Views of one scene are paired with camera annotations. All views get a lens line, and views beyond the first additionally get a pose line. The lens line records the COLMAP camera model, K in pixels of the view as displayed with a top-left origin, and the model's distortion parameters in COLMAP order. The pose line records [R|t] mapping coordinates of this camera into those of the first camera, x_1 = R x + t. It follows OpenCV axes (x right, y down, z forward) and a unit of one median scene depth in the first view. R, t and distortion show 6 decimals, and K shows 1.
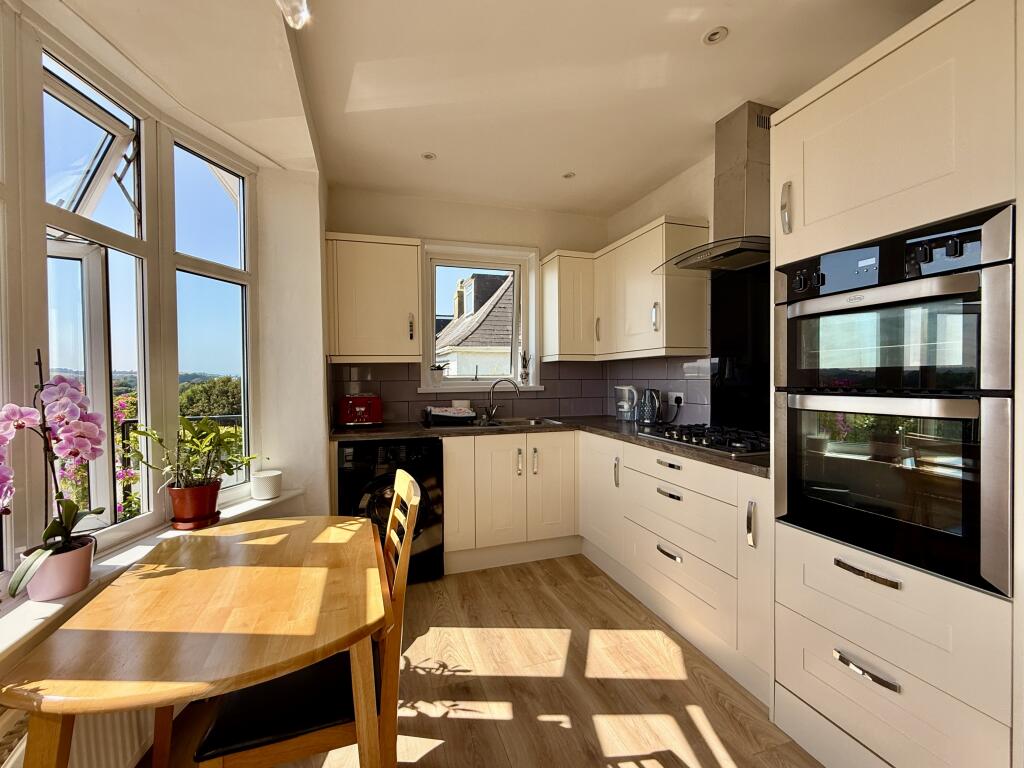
lens RADIAL K [[432.7, 0, 510.2], [0, 432.7, 384.9], [0, 0, 1]] dist [-0.002788, -0.000300]
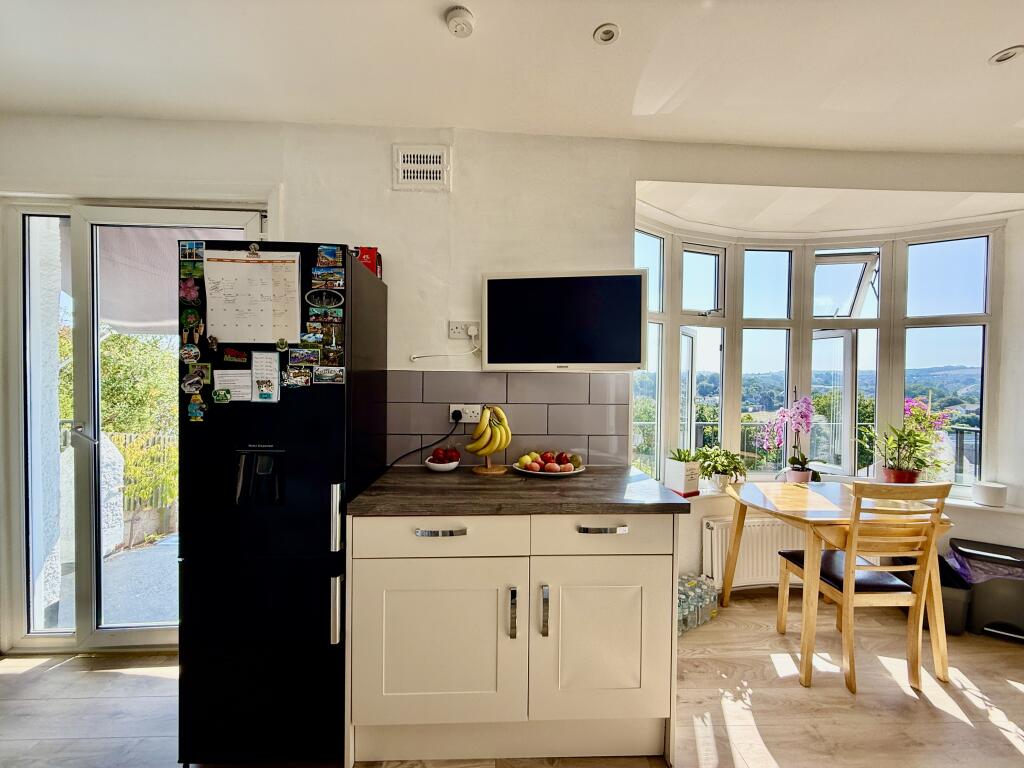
lens RADIAL K [[414.9, 0, 509.7], [0, 414.9, 386.7], [0, 0, 1]] dist [0.001807, -0.000042]
pose [[-0.272770, 0.027241, -0.961693, 0.972168], [-0.024933, 0.999063, 0.035371, -0.073489], [0.961756, 0.033626, -0.271836, 0.051104]]
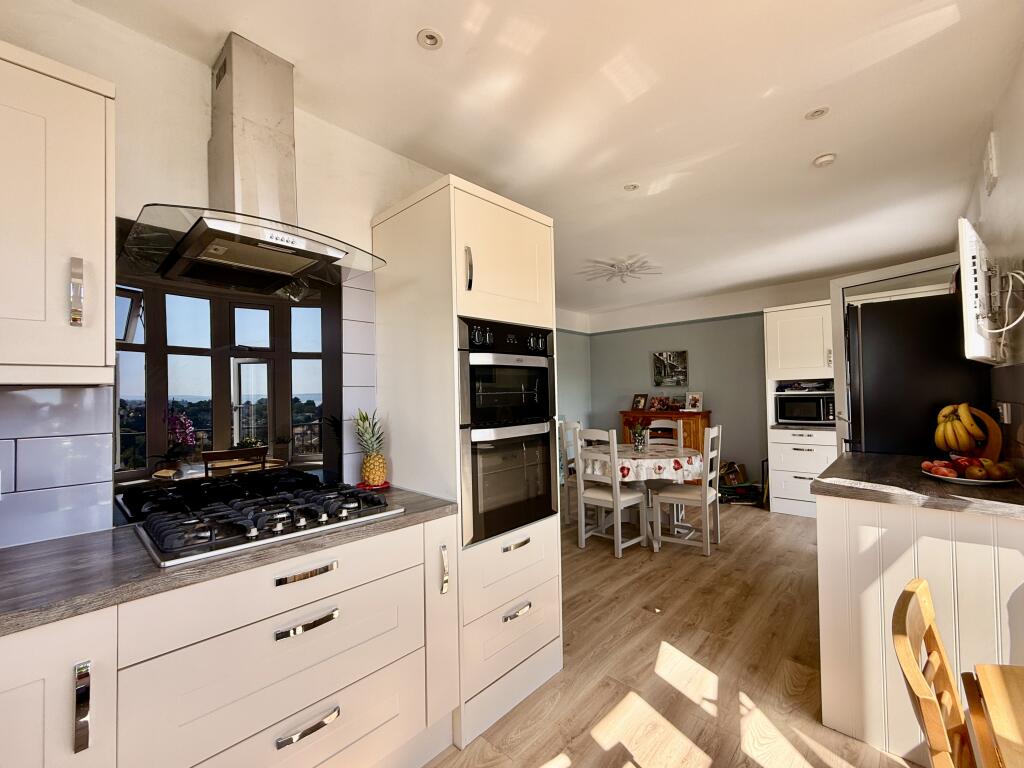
lens RADIAL K [[432.7, 0, 510.2], [0, 432.7, 384.9], [0, 0, 1]] dist [-0.002788, -0.000300]
pose [[-0.479938, 0.038537, 0.876456, -0.314925], [0.041535, 0.998913, -0.021177, -0.052685], [-0.876319, 0.026241, -0.481017, 1.115858]]
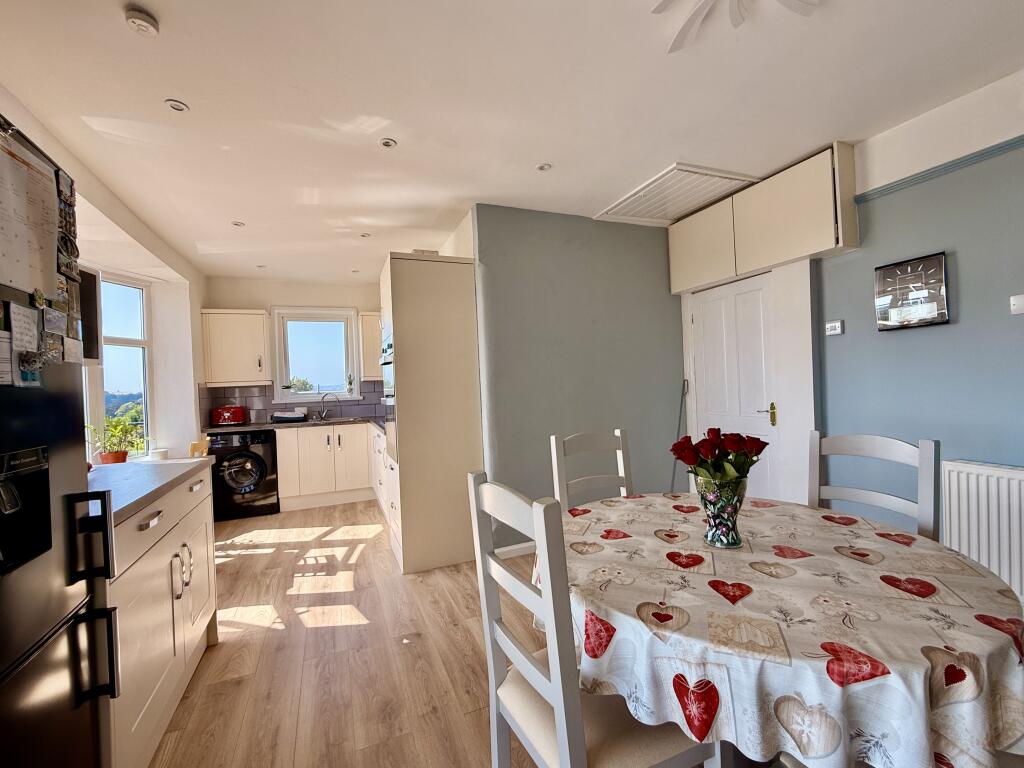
lens RADIAL K [[427.6, 0, 510.0], [0, 427.6, 385.2], [0, 0, 1]] dist [-0.000841, -0.000102]
pose [[0.995988, -0.029791, 0.084383, 0.855715], [0.031425, 0.999342, -0.018097, 0.010478], [-0.083788, 0.020676, 0.996269, -1.029337]]
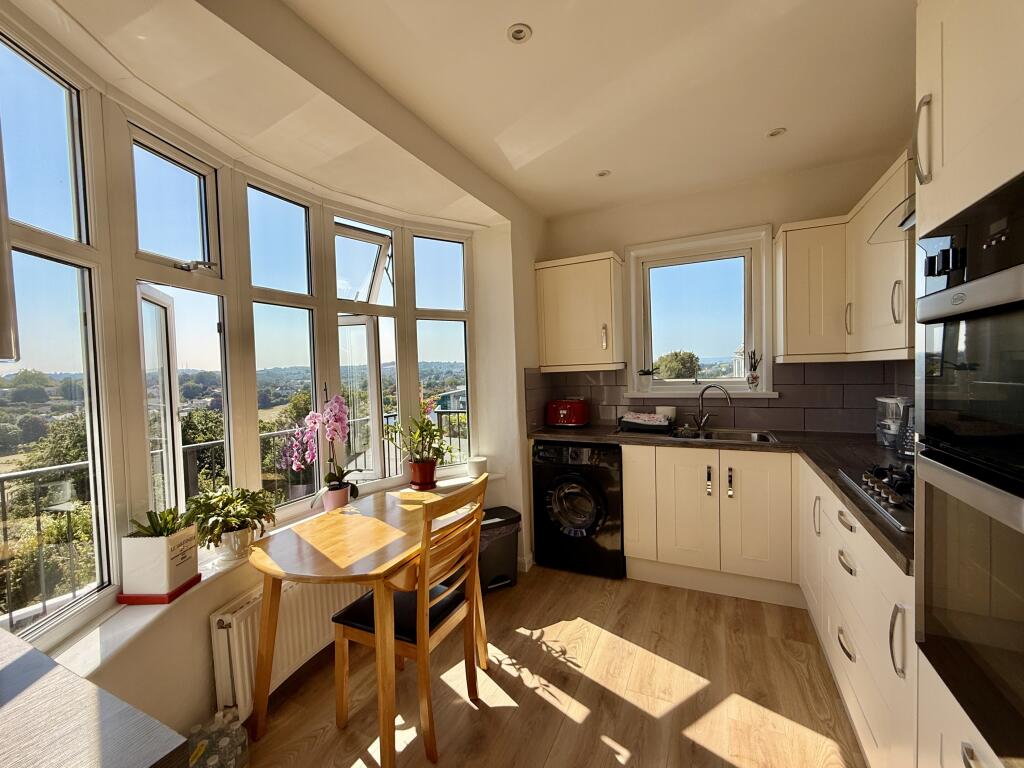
lens RADIAL K [[427.6, 0, 510.0], [0, 427.6, 385.2], [0, 0, 1]] dist [-0.000841, -0.000102]
pose [[0.721182, 0.012537, -0.692633, 0.487910], [0.009426, 0.999566, 0.027907, -0.069732], [0.692682, -0.026654, 0.720751, 0.122456]]
